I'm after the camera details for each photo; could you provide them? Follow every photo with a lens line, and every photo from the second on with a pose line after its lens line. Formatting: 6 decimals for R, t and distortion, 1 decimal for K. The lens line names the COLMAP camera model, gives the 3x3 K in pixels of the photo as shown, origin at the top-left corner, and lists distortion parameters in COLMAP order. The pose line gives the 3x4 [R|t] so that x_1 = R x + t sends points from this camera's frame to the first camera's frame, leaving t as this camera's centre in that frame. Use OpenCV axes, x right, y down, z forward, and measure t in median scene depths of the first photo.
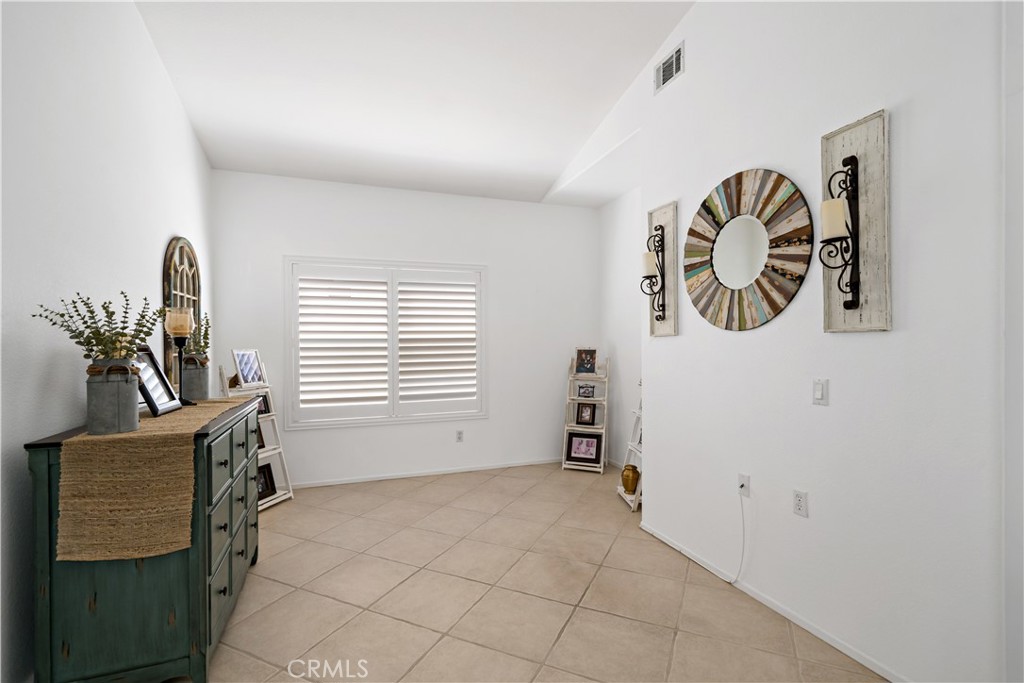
lens RADIAL K [[471.3, 0, 515.0], [0, 471.3, 342.2], [0, 0, 1]] dist [-0.002274, 0.001145]
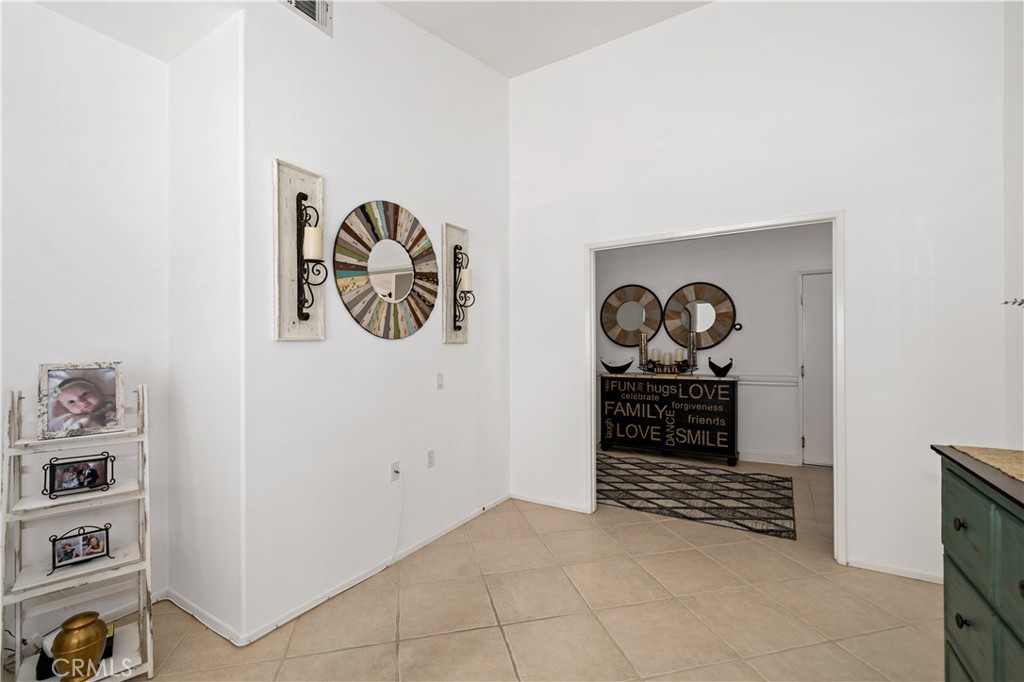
lens RADIAL K [[446.9, 0, 503.6], [0, 446.9, 348.2], [0, 0, 1]] dist [0.003486, -0.001115]
pose [[-0.616897, 0.006978, 0.787013, -0.559191], [0.005122, 0.999975, -0.004851, 0.004566], [-0.787027, 0.001038, -0.616917, 1.475885]]
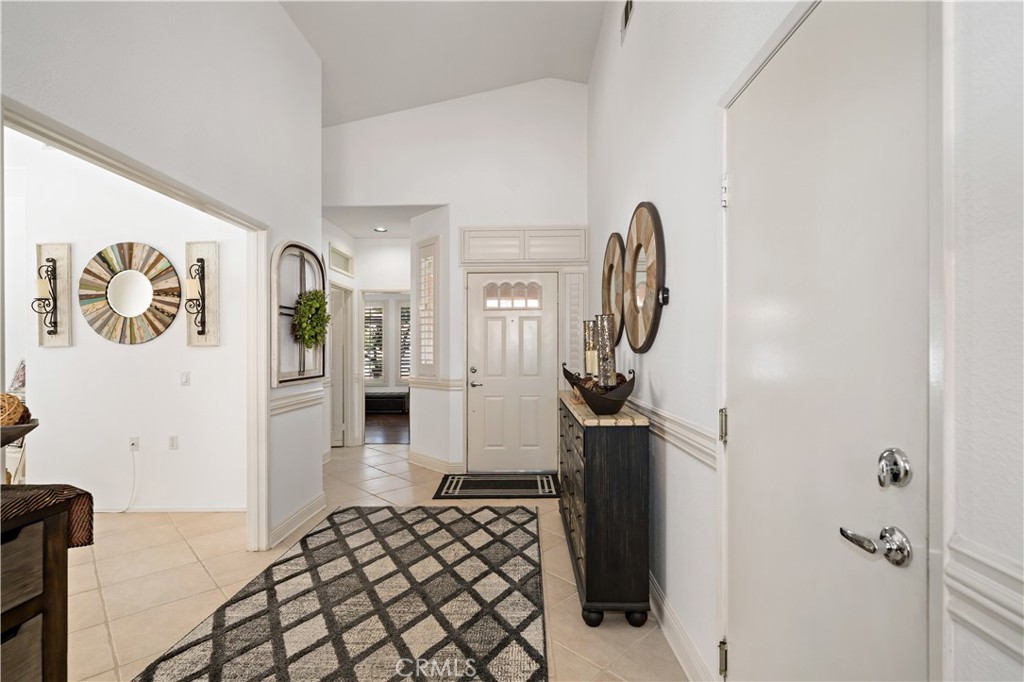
lens RADIAL K [[471.3, 0, 513.6], [0, 471.3, 349.1], [0, 0, 1]] dist [-0.002274, 0.001145]
pose [[0.360561, 0.002249, 0.932733, -0.513813], [0.003332, 0.999988, -0.003699, 0.001400], [-0.932730, 0.004442, 0.360549, -0.731900]]
